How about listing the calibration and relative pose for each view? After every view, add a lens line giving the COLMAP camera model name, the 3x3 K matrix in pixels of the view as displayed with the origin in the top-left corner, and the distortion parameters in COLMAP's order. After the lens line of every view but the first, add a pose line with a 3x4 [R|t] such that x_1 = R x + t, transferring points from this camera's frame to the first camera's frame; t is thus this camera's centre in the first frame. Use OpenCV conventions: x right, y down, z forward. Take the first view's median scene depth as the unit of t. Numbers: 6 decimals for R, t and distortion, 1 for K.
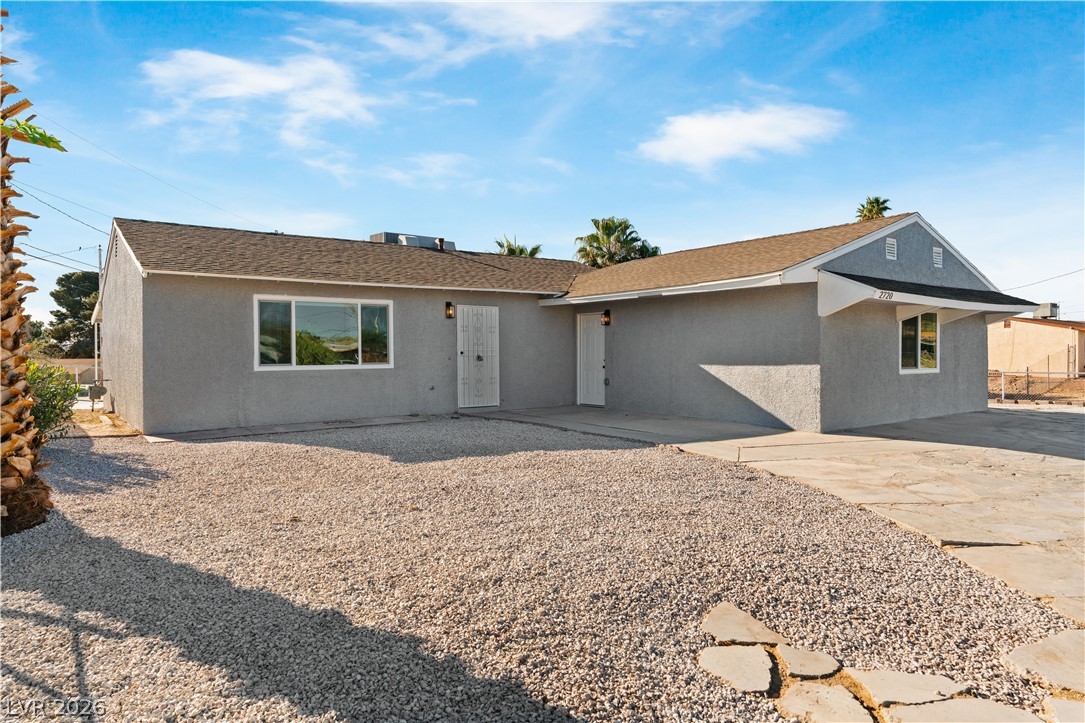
lens RADIAL K [[644.0, 0, 544.6], [0, 644.0, 324.0], [0, 0, 1]] dist [0.000253, -0.000031]
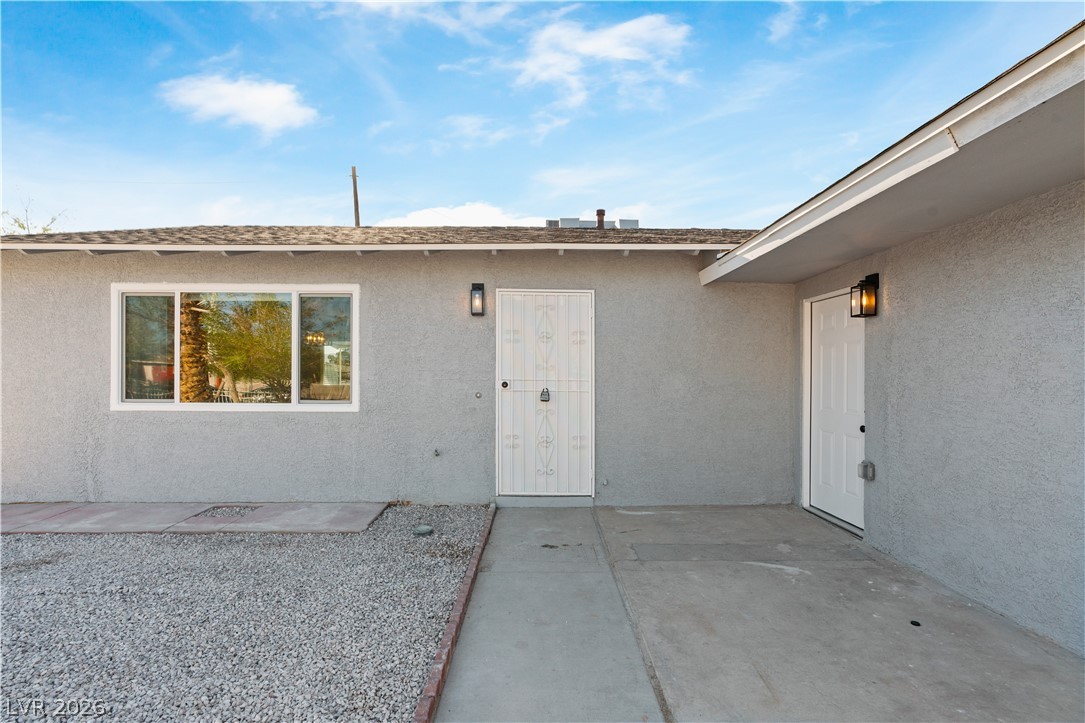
lens RADIAL K [[487.9, 0, 542.5], [0, 487.9, 361.5], [0, 0, 1]] dist [-0.001777, 0.000921]
pose [[0.813764, -0.000644, -0.581195, 0.114302], [0.015603, 0.999663, 0.020739, 0.019666], [0.580986, -0.025945, 0.813500, 0.712393]]
